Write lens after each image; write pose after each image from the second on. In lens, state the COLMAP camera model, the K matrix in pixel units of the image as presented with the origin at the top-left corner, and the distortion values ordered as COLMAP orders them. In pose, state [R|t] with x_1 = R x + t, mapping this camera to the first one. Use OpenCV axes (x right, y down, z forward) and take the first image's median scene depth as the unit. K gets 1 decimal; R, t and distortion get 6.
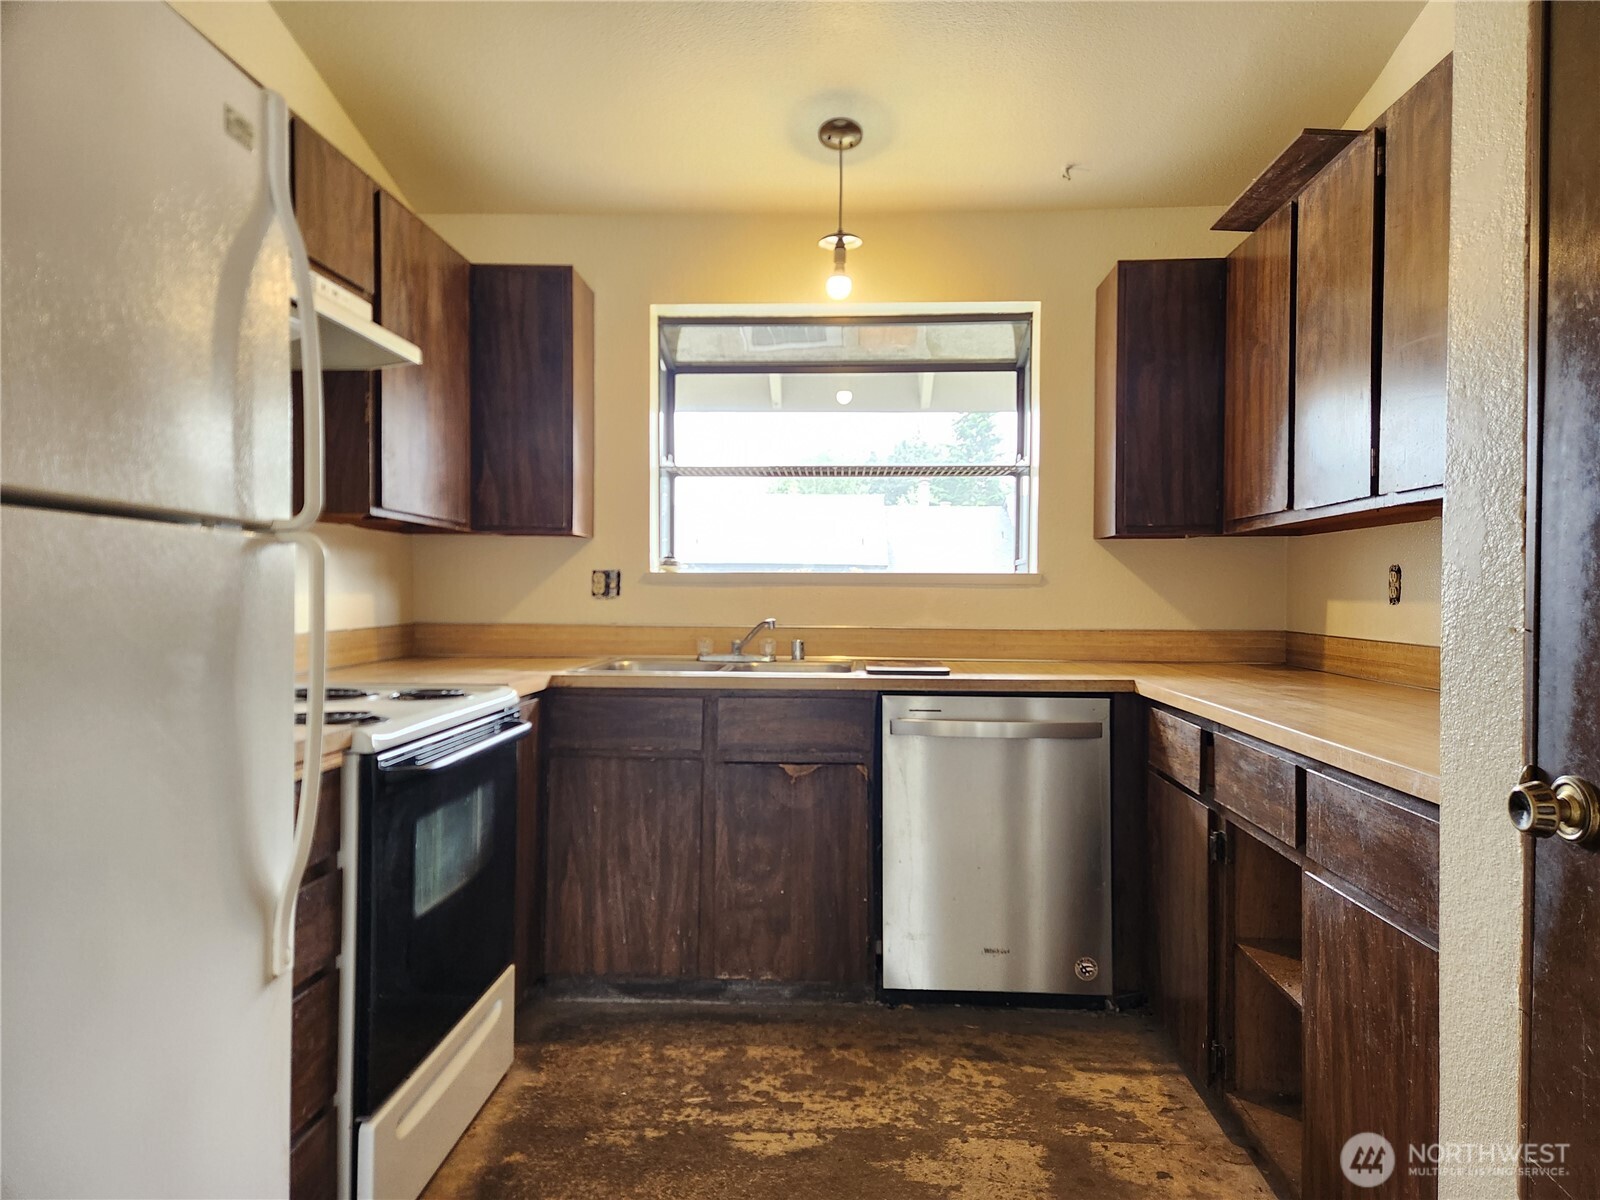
lens RADIAL K [[1075.9, 0, 800.0], [0, 1075.9, 596.5], [0, 0, 1]] dist [0.059597, -0.049650]
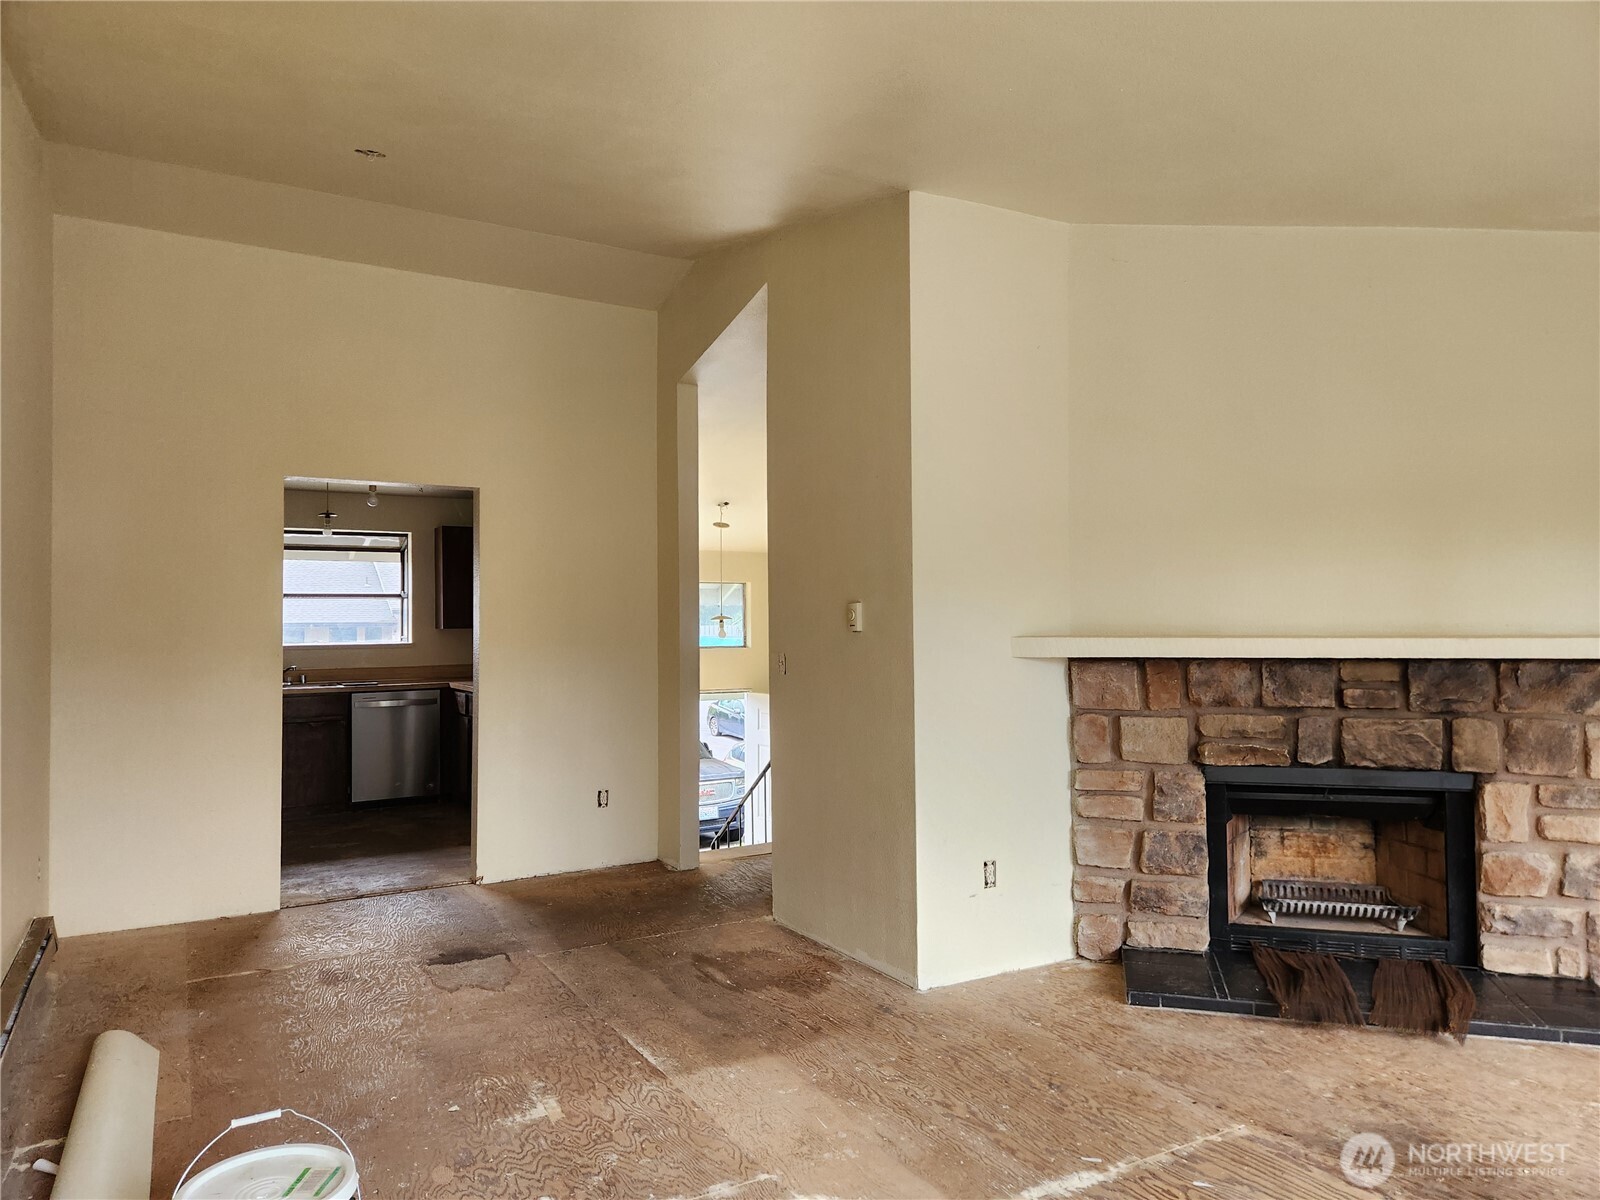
lens RADIAL K [[1075.9, 0, 806.7], [0, 1075.9, 587.4], [0, 0, 1]] dist [0.059597, -0.049650]
pose [[0.843361, -0.000765, 0.537347, -0.358090], [0.025161, 0.998958, -0.038067, -0.031112], [-0.536758, 0.045624, 0.842502, -1.617970]]
